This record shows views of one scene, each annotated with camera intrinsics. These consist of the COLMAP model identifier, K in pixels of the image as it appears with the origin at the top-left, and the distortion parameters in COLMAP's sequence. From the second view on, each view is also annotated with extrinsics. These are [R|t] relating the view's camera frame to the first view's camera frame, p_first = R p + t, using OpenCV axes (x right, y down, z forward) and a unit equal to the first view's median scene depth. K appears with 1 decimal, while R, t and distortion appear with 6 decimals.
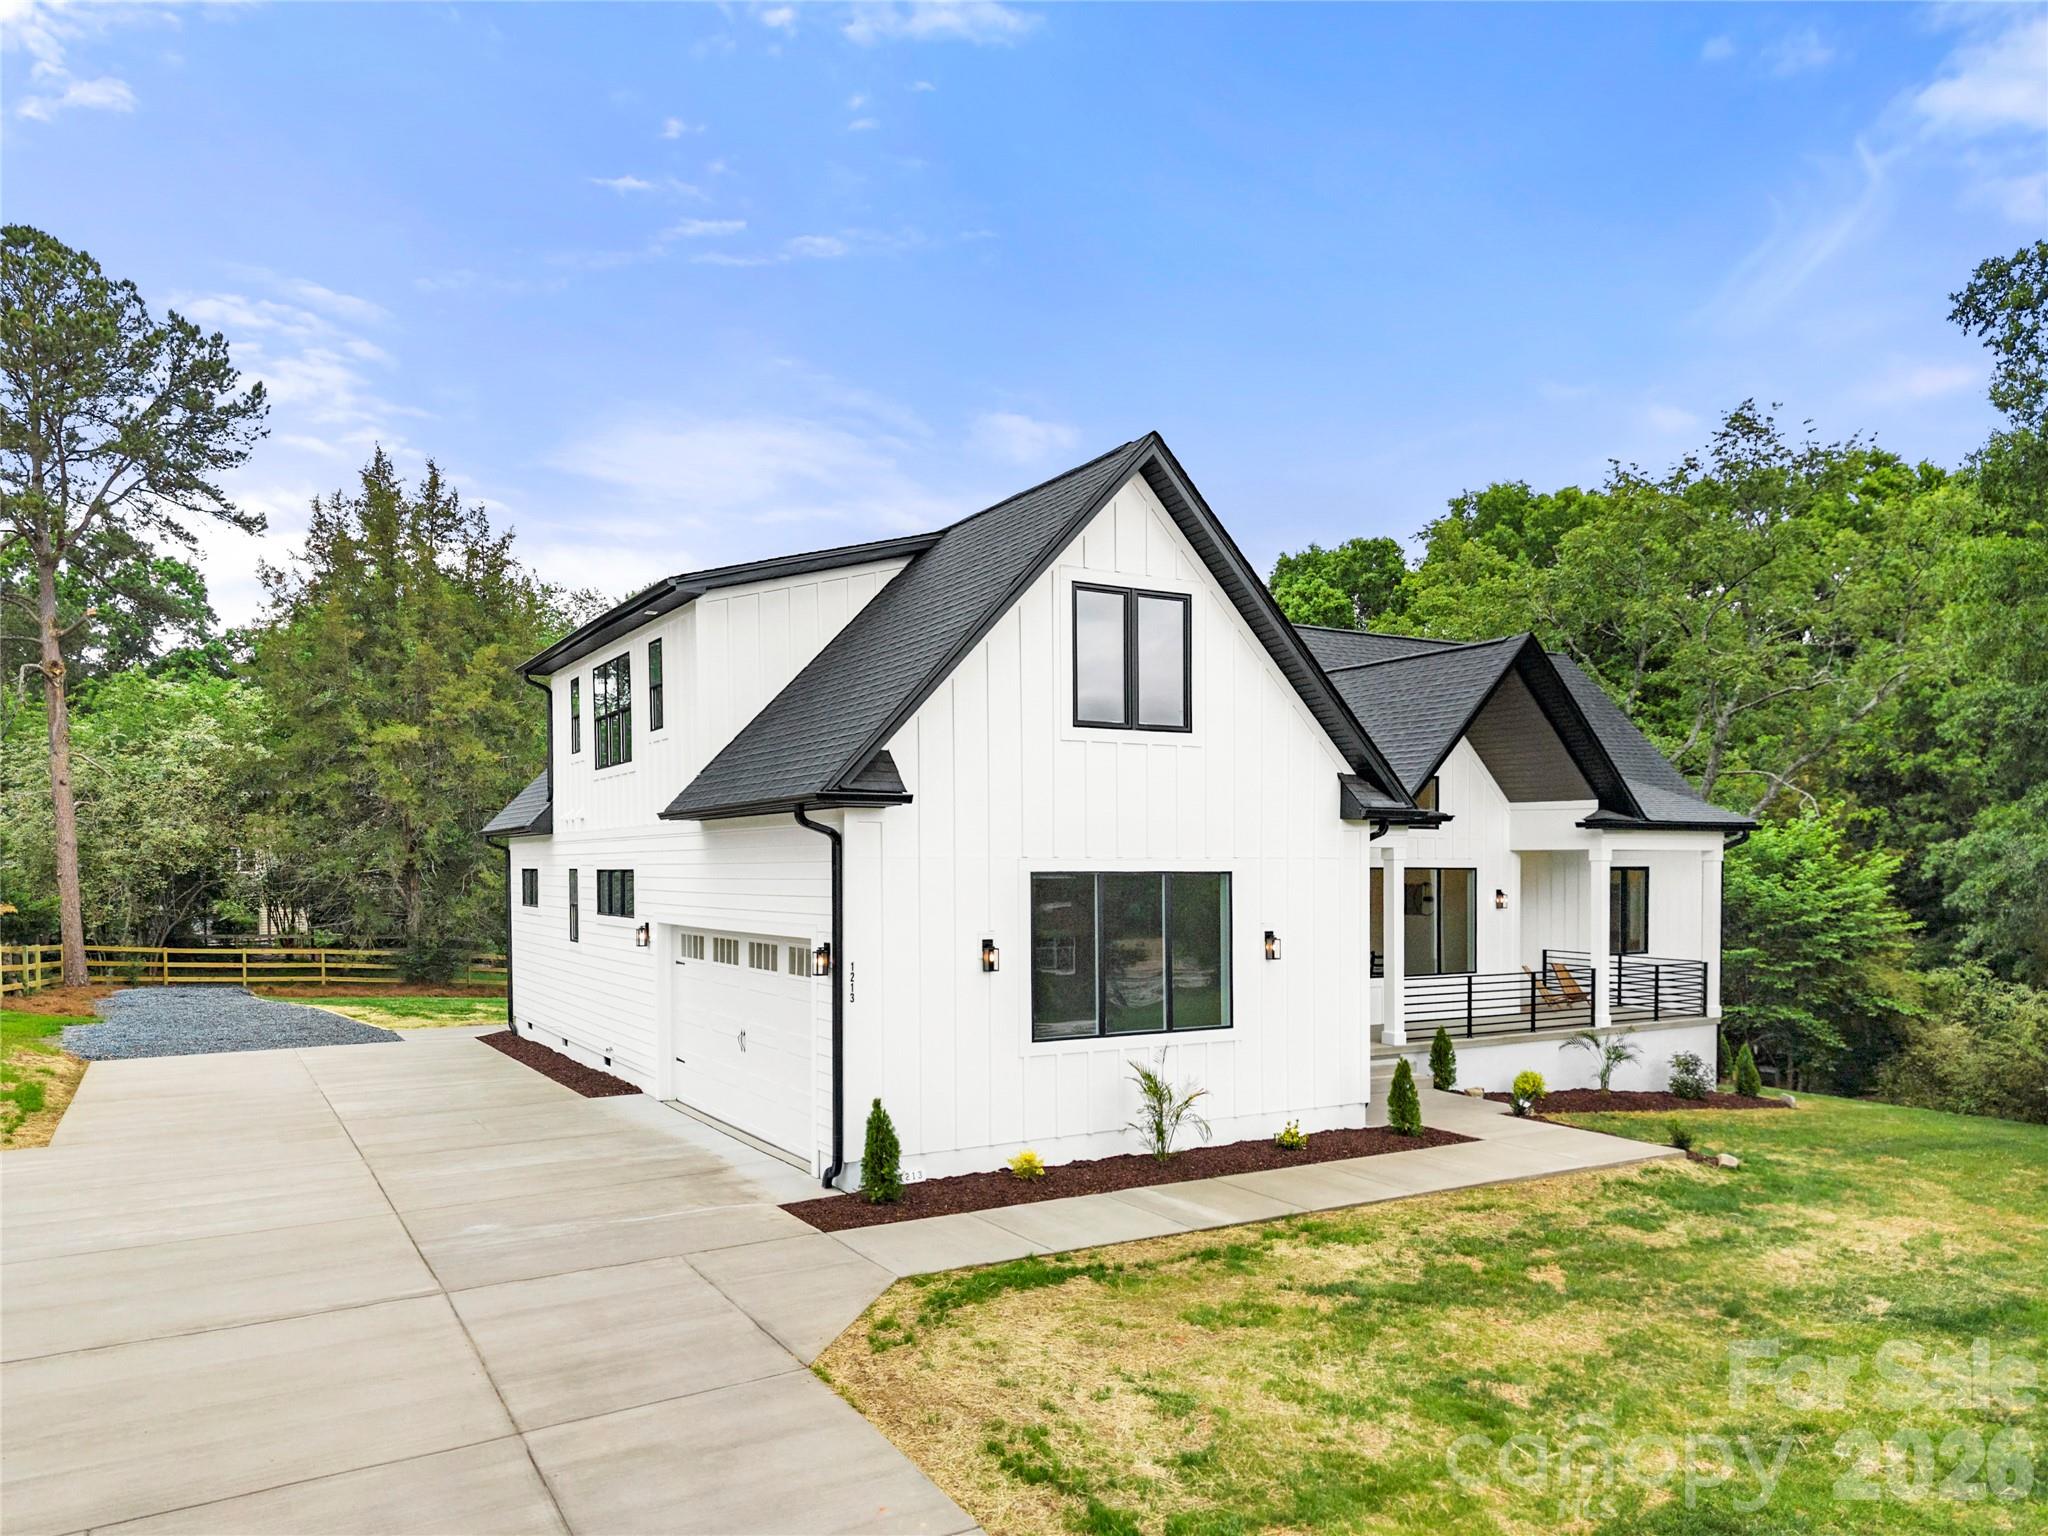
lens RADIAL K [[1393.6, 0, 1087.4], [0, 1393.6, 874.7], [0, 0, 1]] dist [0.017007, -0.012863]
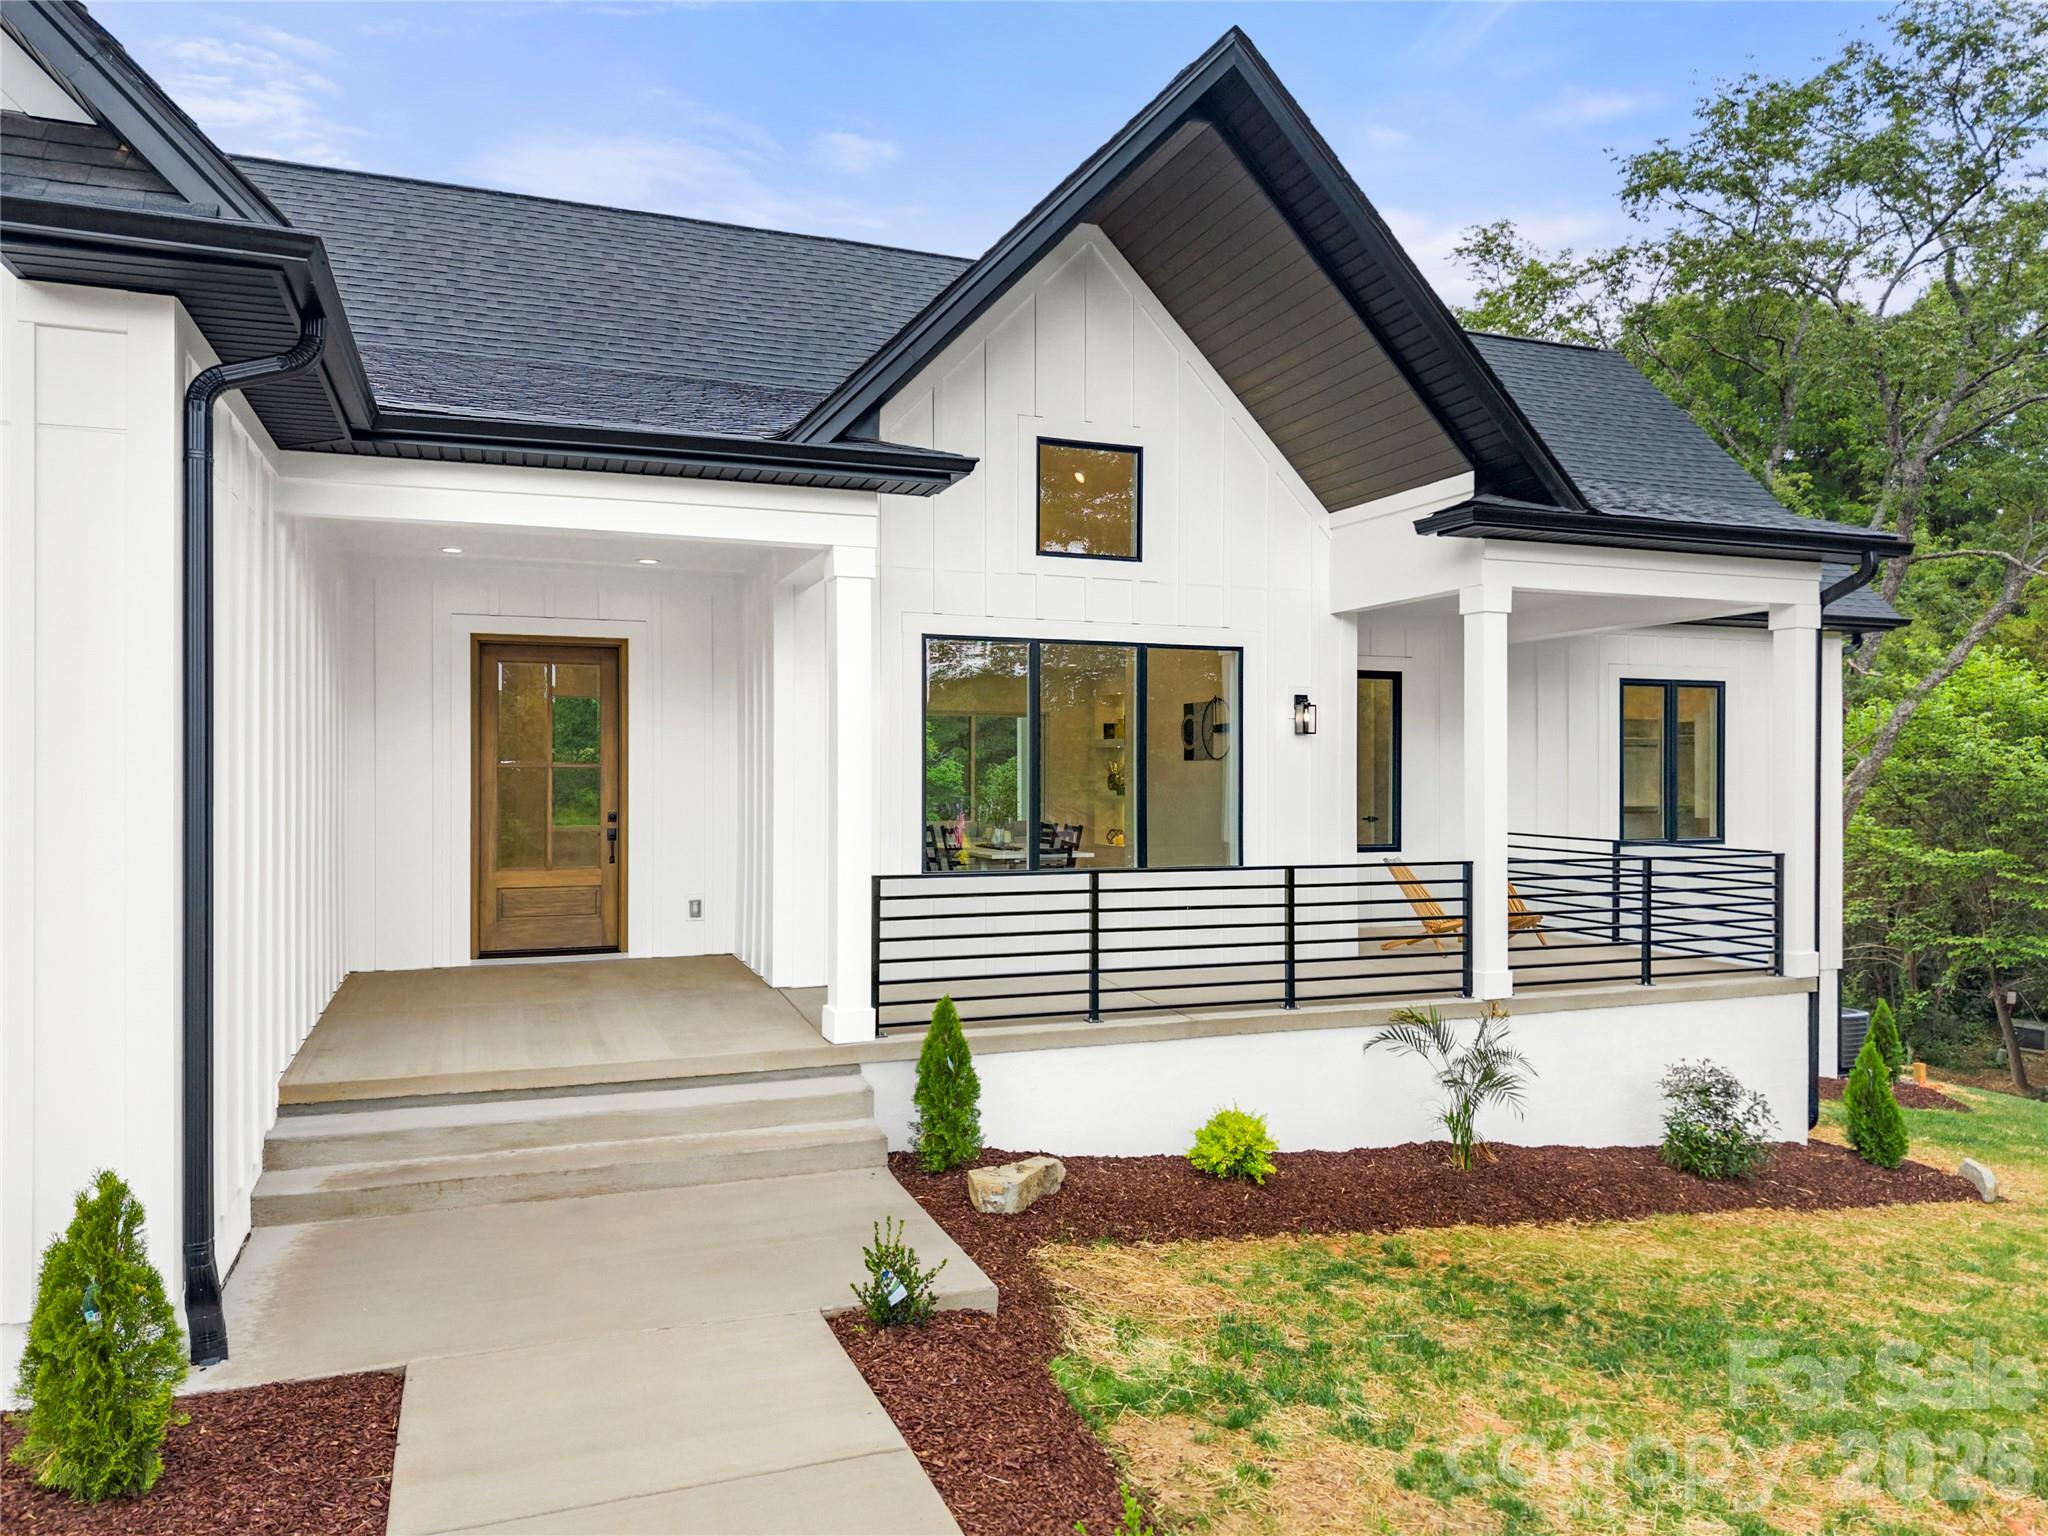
lens RADIAL K [[1393.6, 0, 1007.1], [0, 1393.6, 757.4], [0, 0, 1]] dist [0.017007, -0.012863]
pose [[0.981591, -0.005552, -0.190913, 0.362750], [0.002225, 0.999842, -0.017637, 0.050053], [0.190981, 0.016887, 0.981449, 0.649068]]
